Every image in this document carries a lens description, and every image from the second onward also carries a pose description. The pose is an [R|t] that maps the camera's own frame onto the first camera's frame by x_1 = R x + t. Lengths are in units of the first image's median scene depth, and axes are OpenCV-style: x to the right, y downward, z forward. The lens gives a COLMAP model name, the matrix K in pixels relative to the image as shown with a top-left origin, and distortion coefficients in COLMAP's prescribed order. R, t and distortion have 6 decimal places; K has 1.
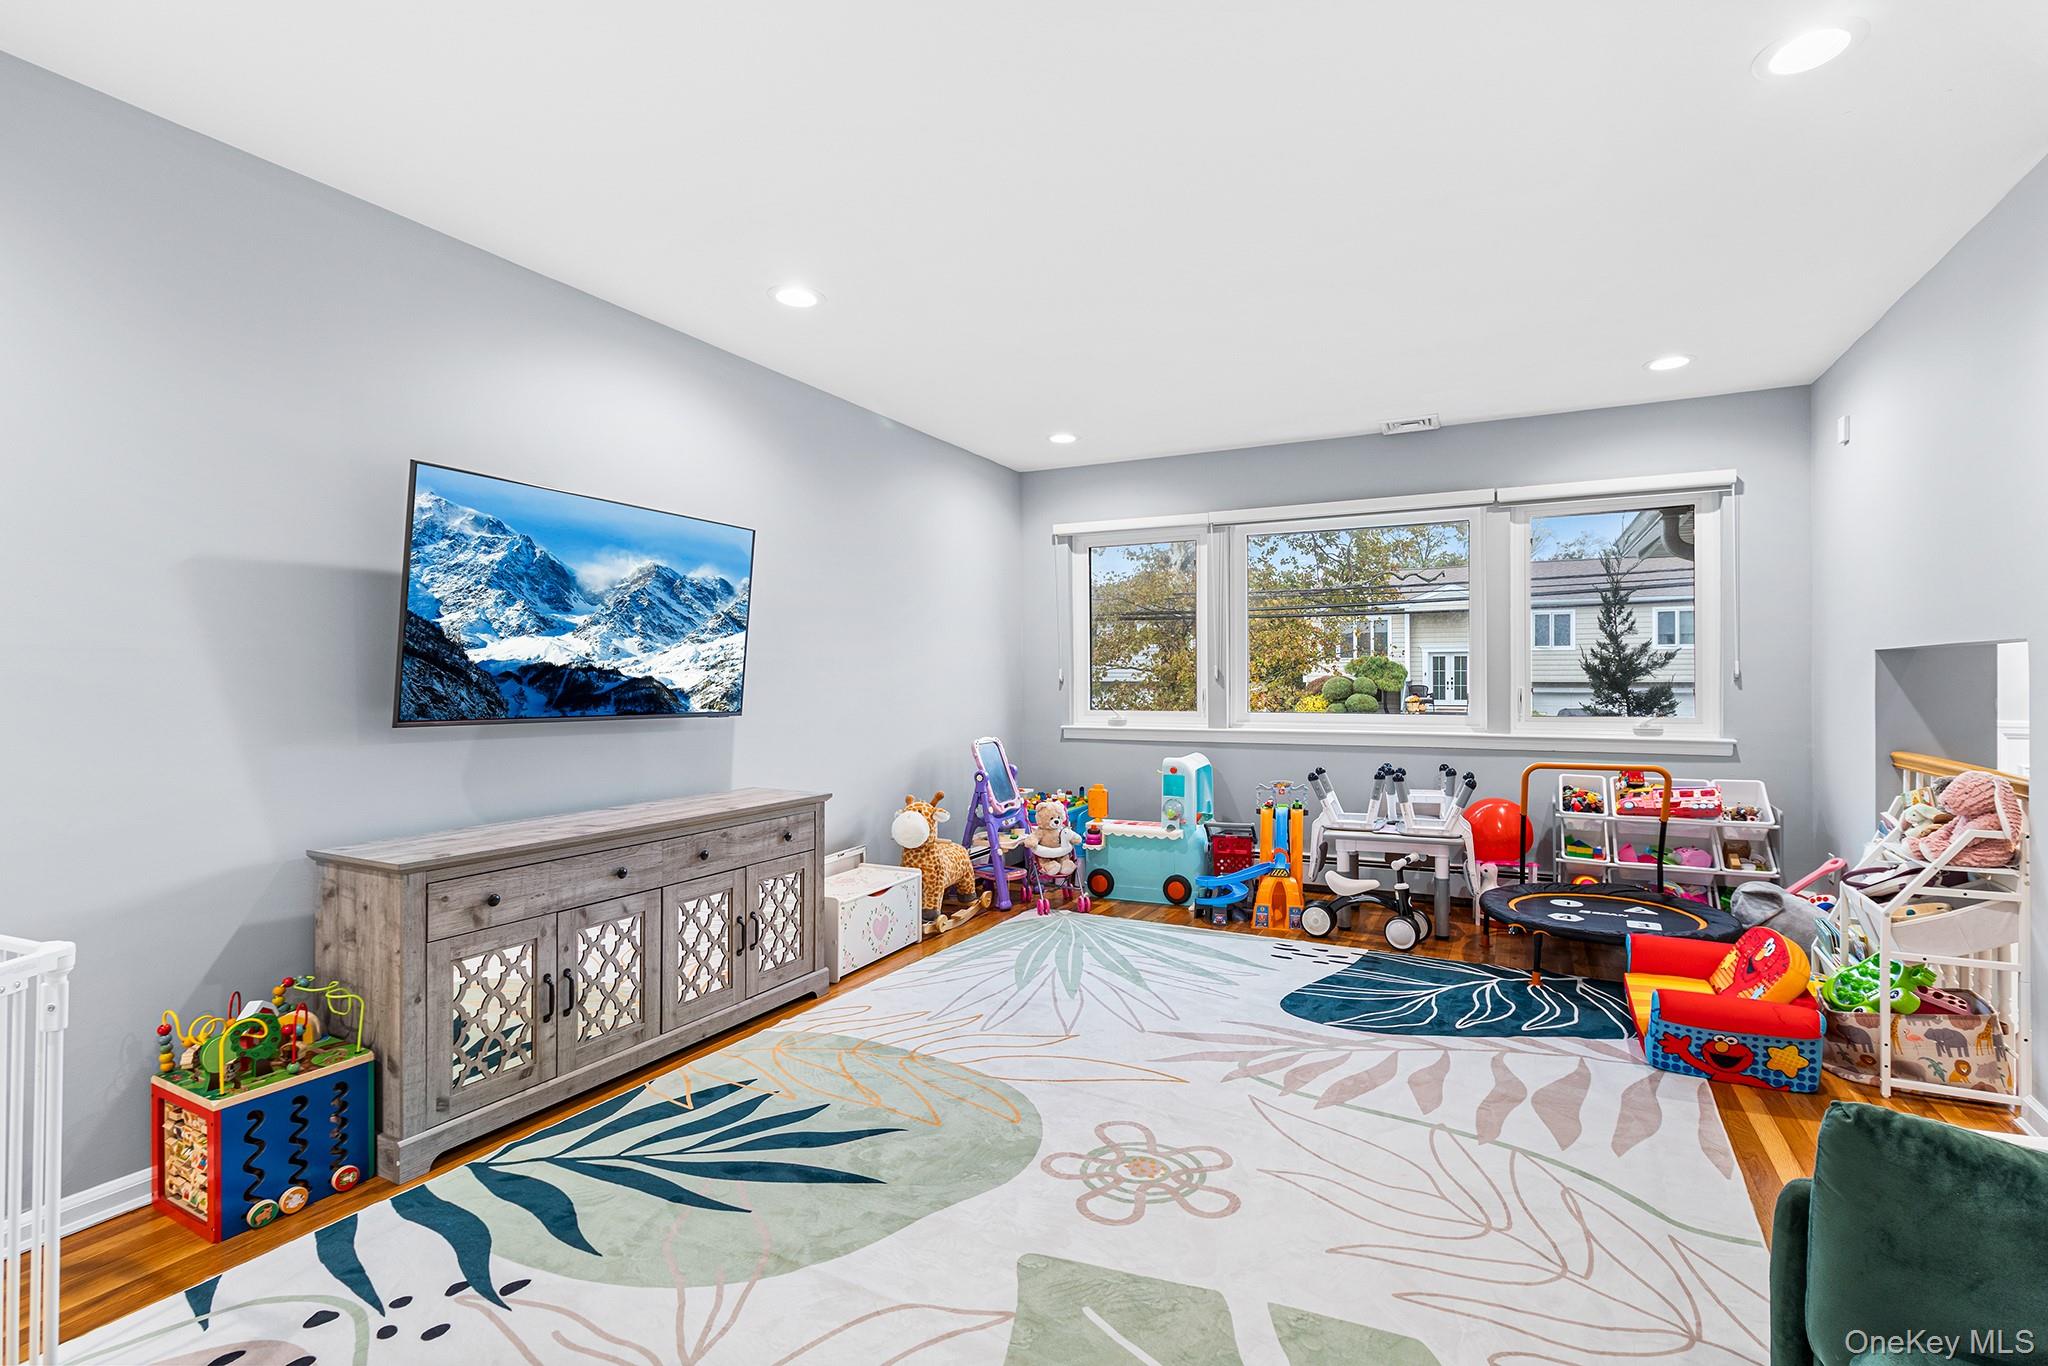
lens RADIAL K [[956.3, 0, 1057.4], [0, 956.3, 675.2], [0, 0, 1]] dist [0.001514, -0.000374]
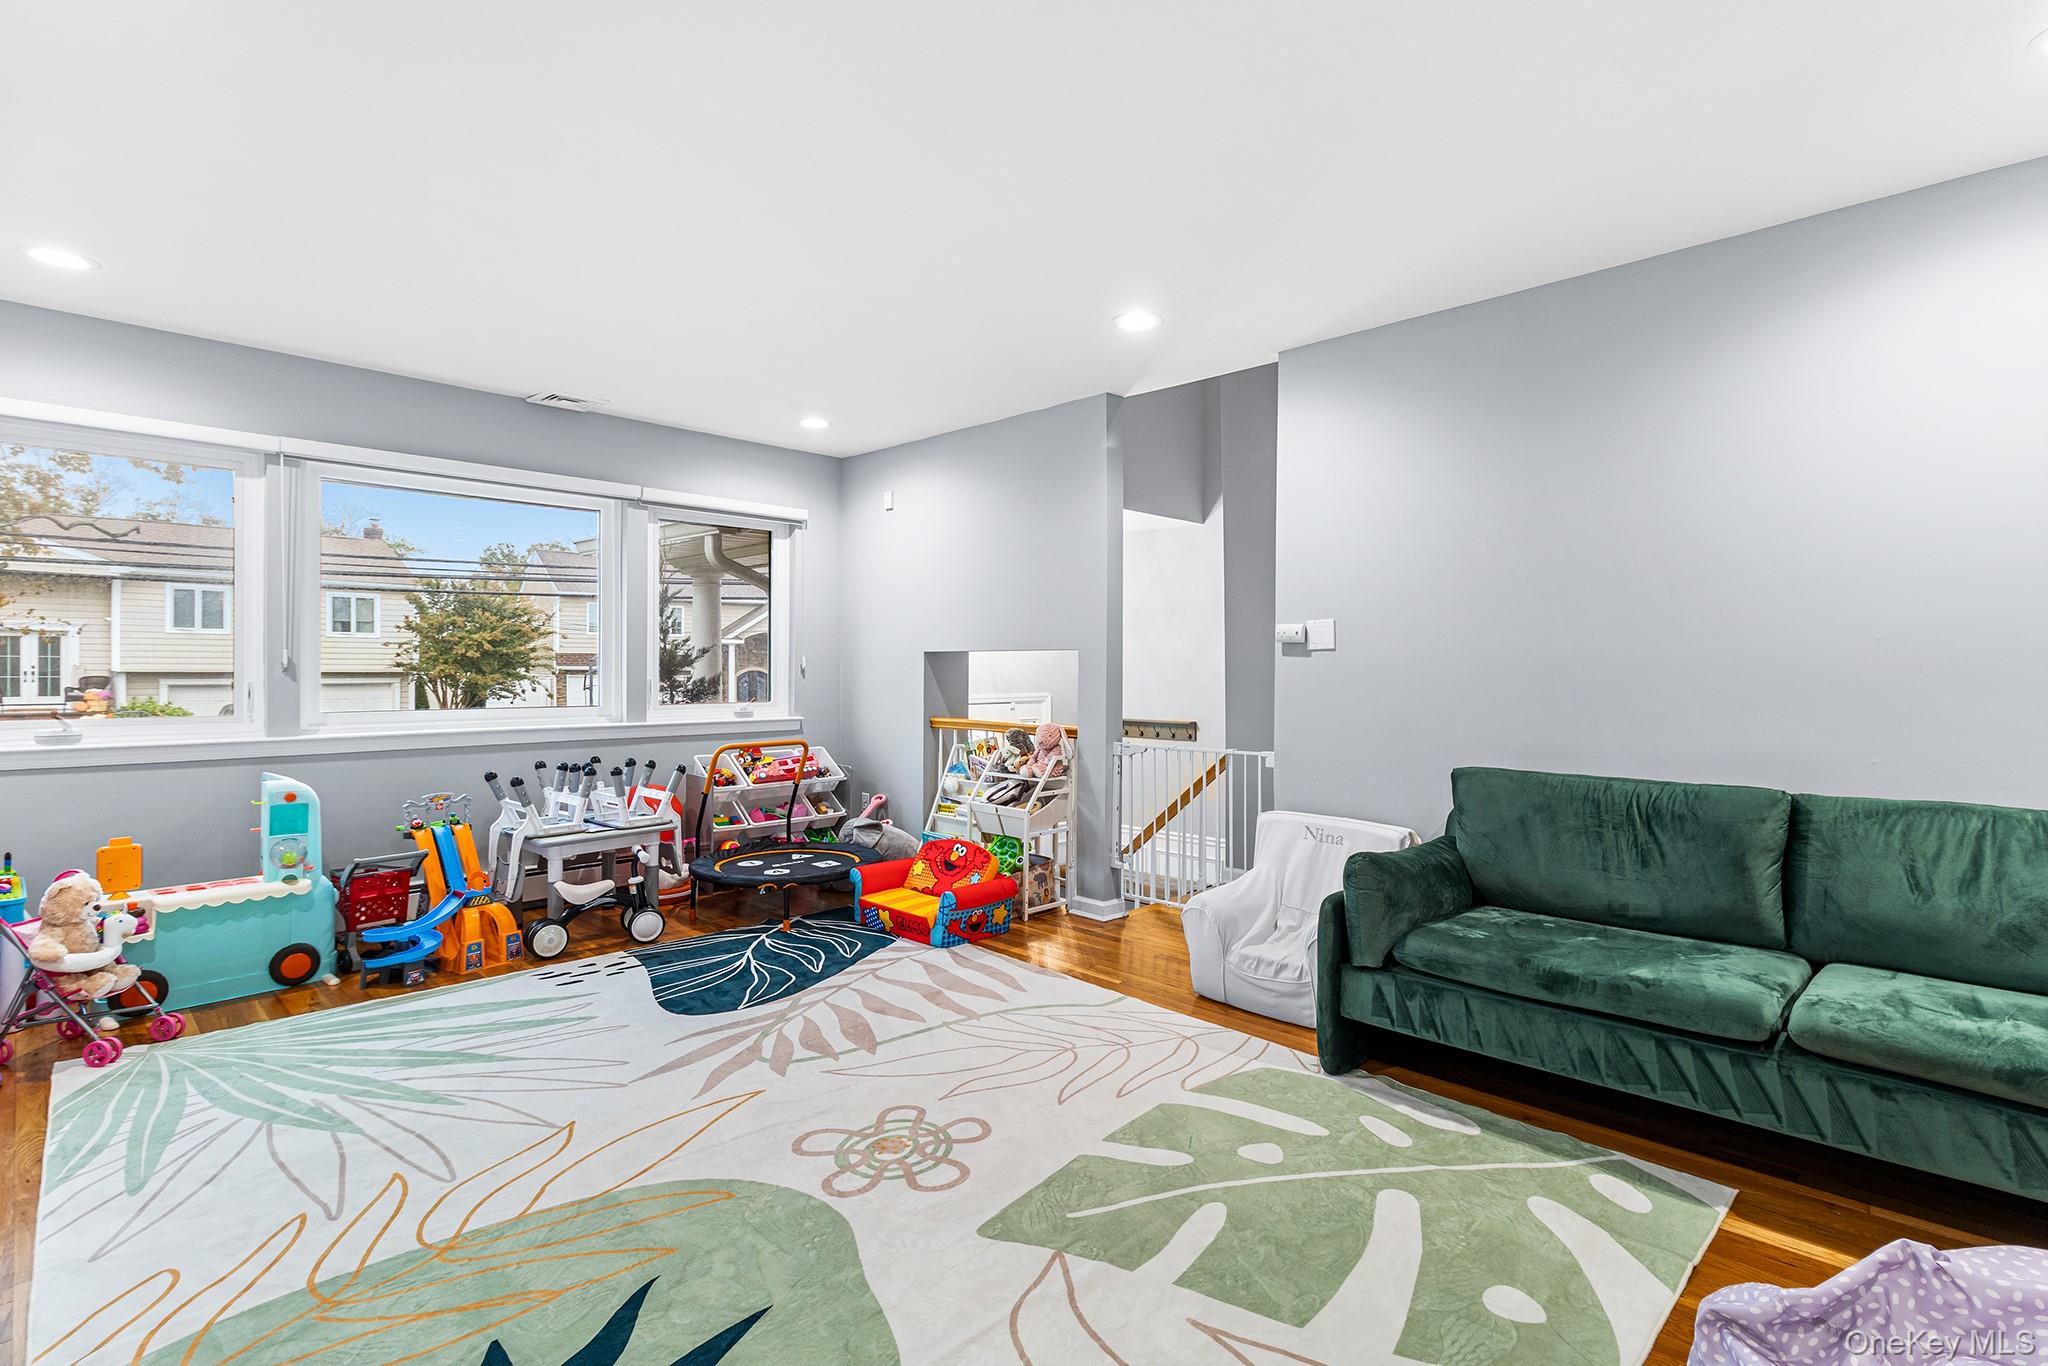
lens RADIAL K [[955.6, 0, 1080.1], [0, 955.6, 670.2], [0, 0, 1]] dist [-0.002215, -0.000473]
pose [[0.283522, 0.002988, 0.958961, -0.533953], [-0.007900, 0.999968, -0.000780, 0.001299], [-0.958933, -0.007355, 0.283536, 0.328784]]
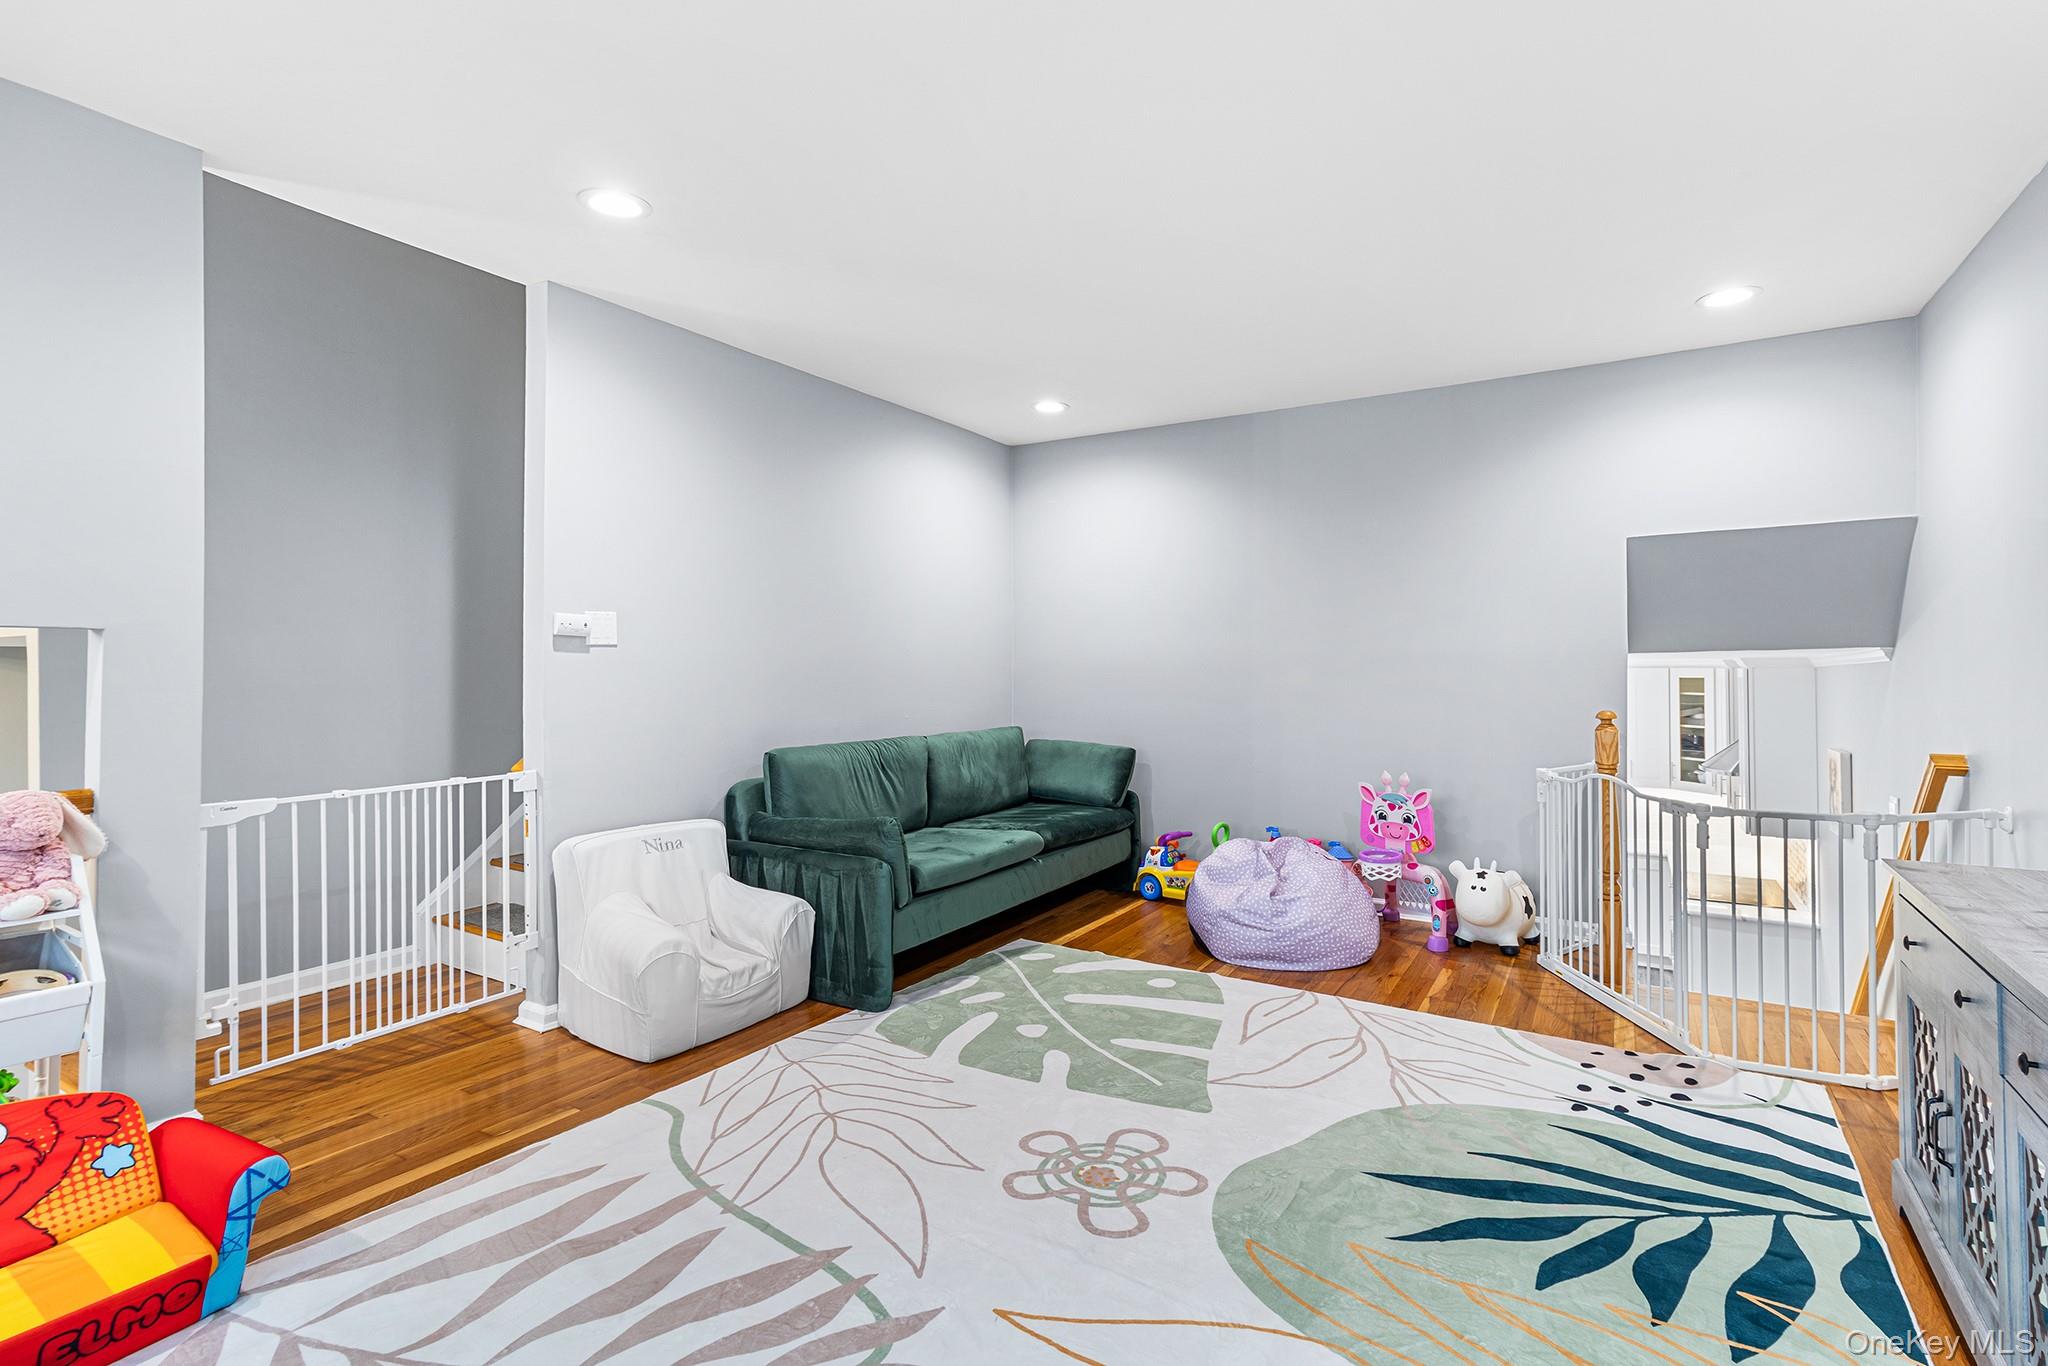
lens RADIAL K [[949.7, 0, 1026.6], [0, 949.7, 660.0], [0, 0, 1]] dist [0.000324, -0.000020]
pose [[-0.993773, 0.006599, 0.111226, 0.033762], [0.005528, 0.999935, -0.009936, 0.001807], [-0.111284, -0.009259, -0.993745, 1.250710]]
